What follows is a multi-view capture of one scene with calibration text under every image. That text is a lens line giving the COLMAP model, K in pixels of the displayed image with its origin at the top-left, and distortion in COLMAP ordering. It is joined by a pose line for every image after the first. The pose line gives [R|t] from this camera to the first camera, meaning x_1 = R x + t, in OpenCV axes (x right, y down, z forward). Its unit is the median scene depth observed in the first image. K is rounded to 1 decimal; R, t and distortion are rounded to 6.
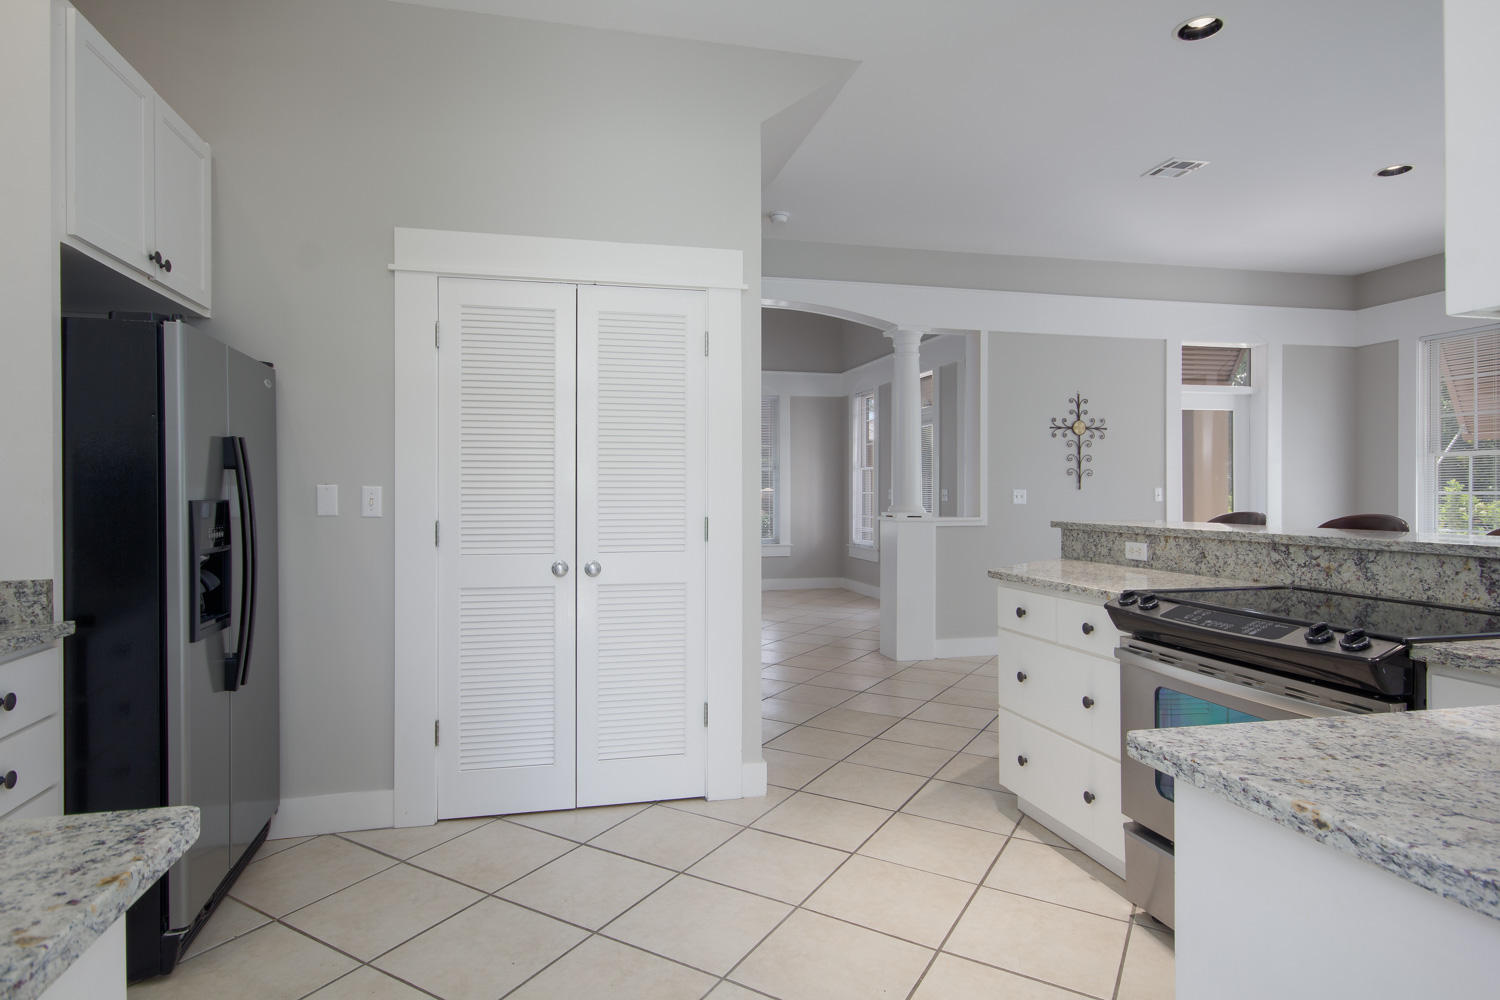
lens RADIAL K [[787.8, 0, 750.4], [0, 787.8, 498.1], [0, 0, 1]] dist [0.000011, -0.000078]
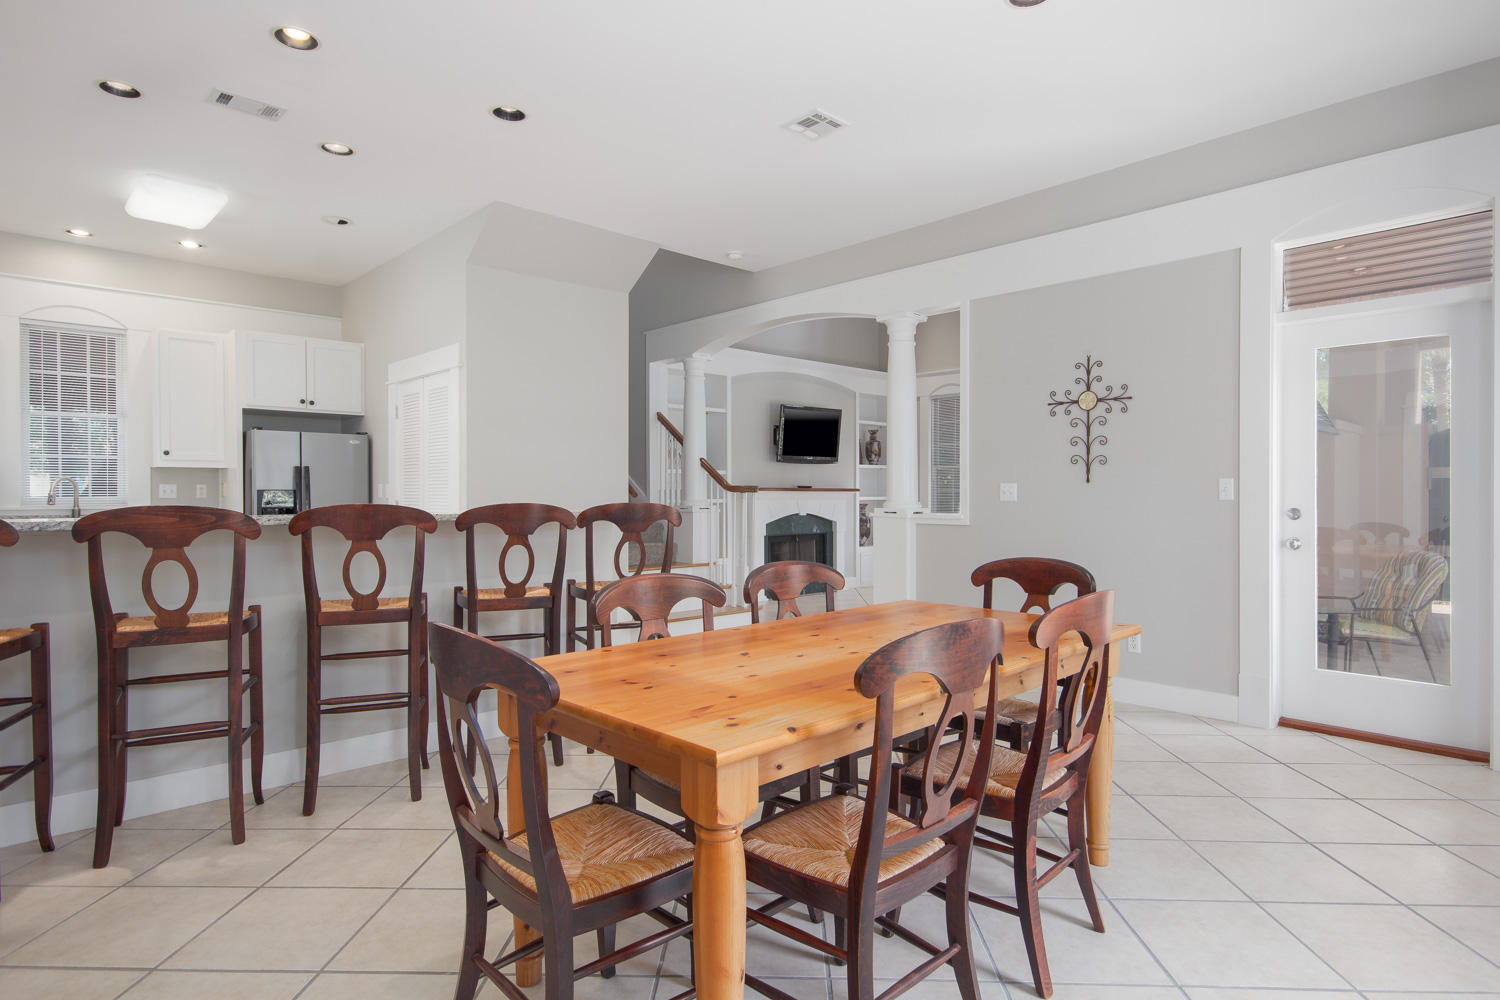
lens RADIAL K [[787.8, 0, 750.2], [0, 787.8, 497.5], [0, 0, 1]] dist [0.000011, -0.000078]
pose [[0.531433, 0.006771, -0.847074, 0.883676], [-0.004462, 0.999977, 0.005194, 0.000907], [0.847089, 0.001019, 0.531450, 0.326285]]
